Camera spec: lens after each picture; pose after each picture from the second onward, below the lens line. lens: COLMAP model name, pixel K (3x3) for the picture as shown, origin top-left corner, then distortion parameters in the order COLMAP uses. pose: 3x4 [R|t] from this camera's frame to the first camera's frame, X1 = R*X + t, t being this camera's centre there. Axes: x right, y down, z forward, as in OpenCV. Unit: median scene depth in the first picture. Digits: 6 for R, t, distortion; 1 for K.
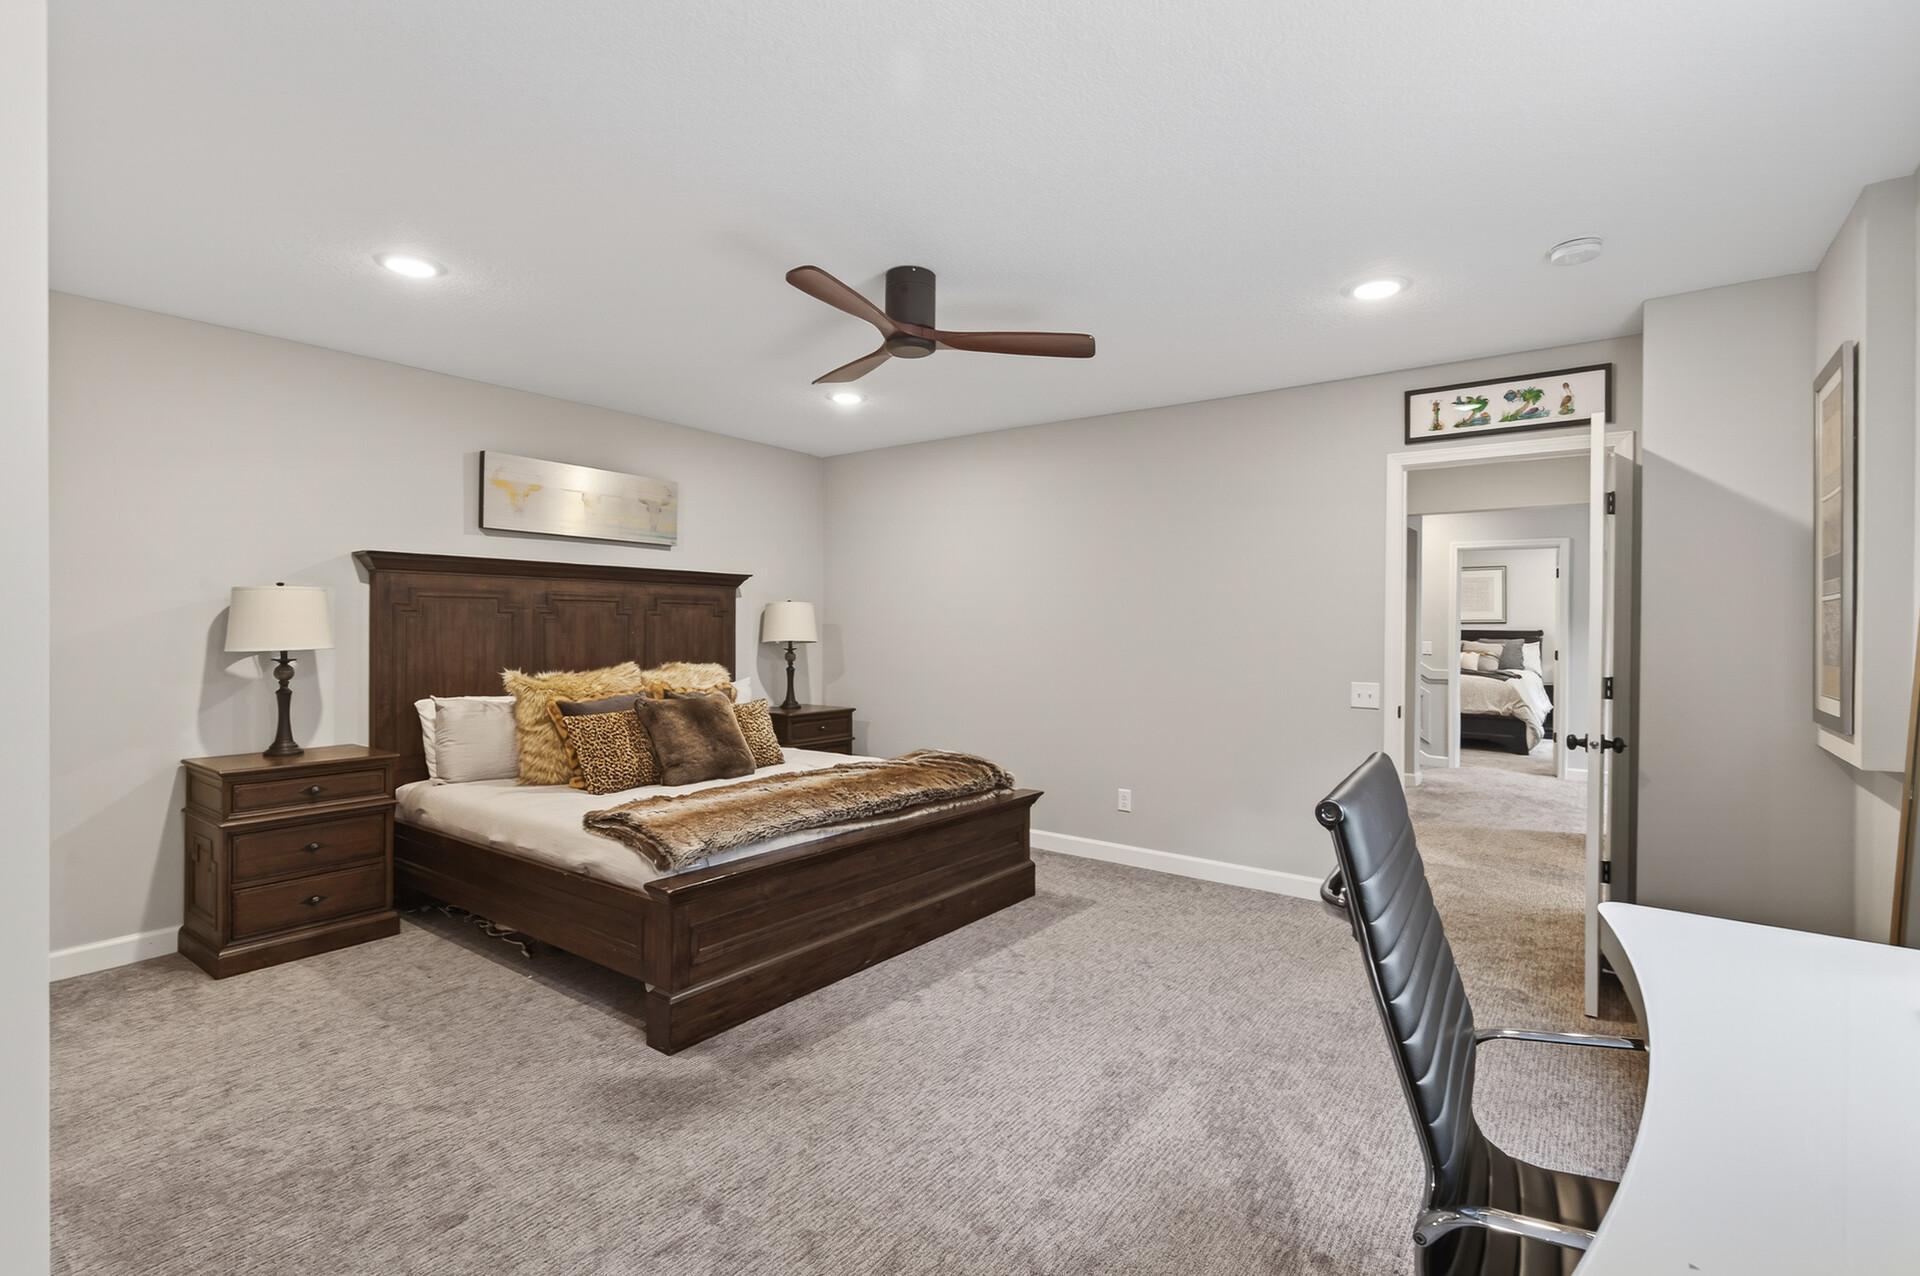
lens RADIAL K [[874.4, 0, 950.3], [0, 874.4, 628.5], [0, 0, 1]] dist [0.005259, -0.000621]
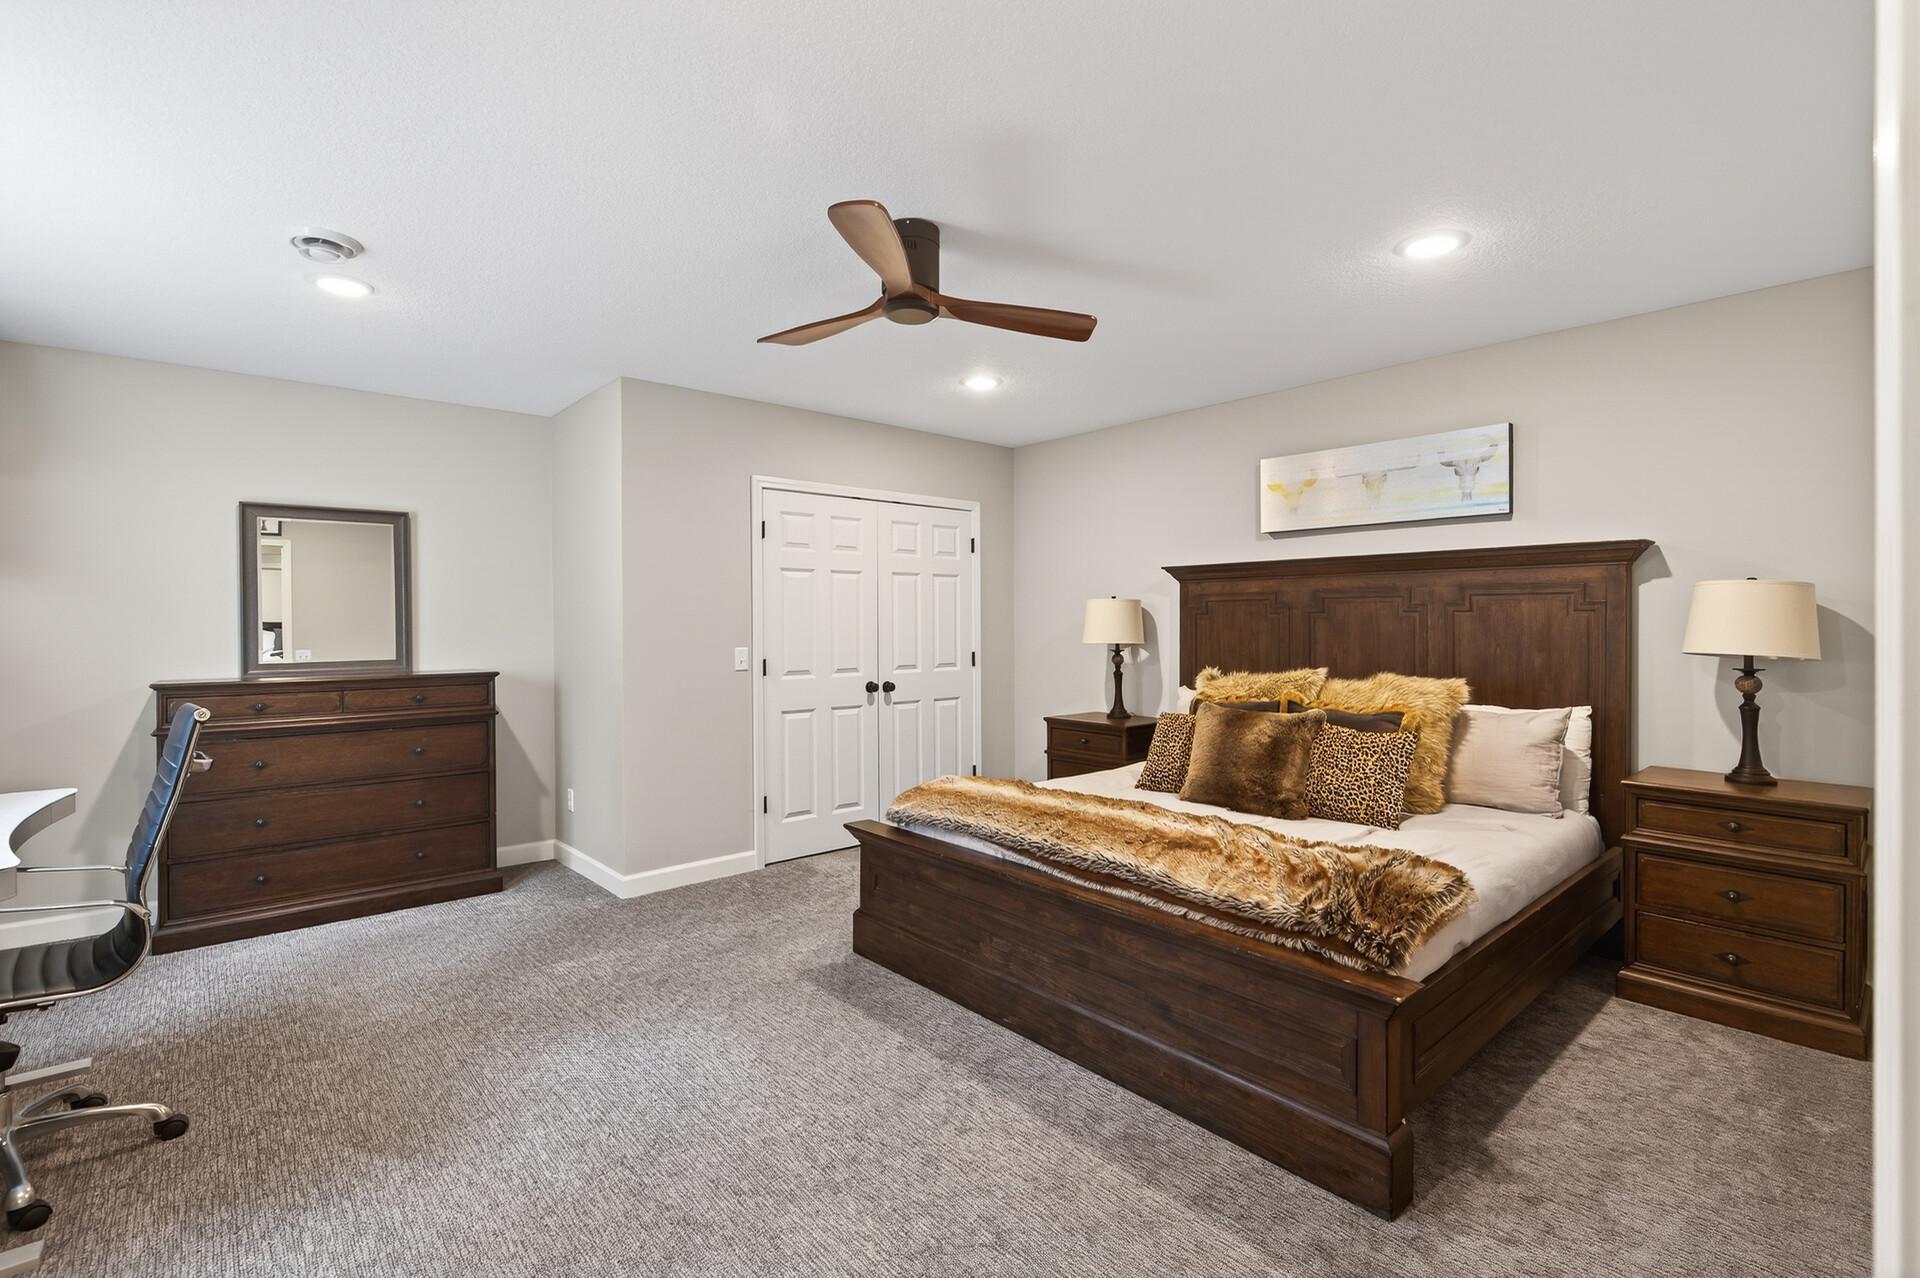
lens RADIAL K [[874.4, 0, 948.4], [0, 874.4, 636.9], [0, 0, 1]] dist [0.005259, -0.000621]
pose [[-0.199793, 0.006621, -0.979816, 0.575463], [-0.006285, 0.999948, 0.008038, 0.003513], [0.979818, 0.007764, -0.199741, 0.862556]]
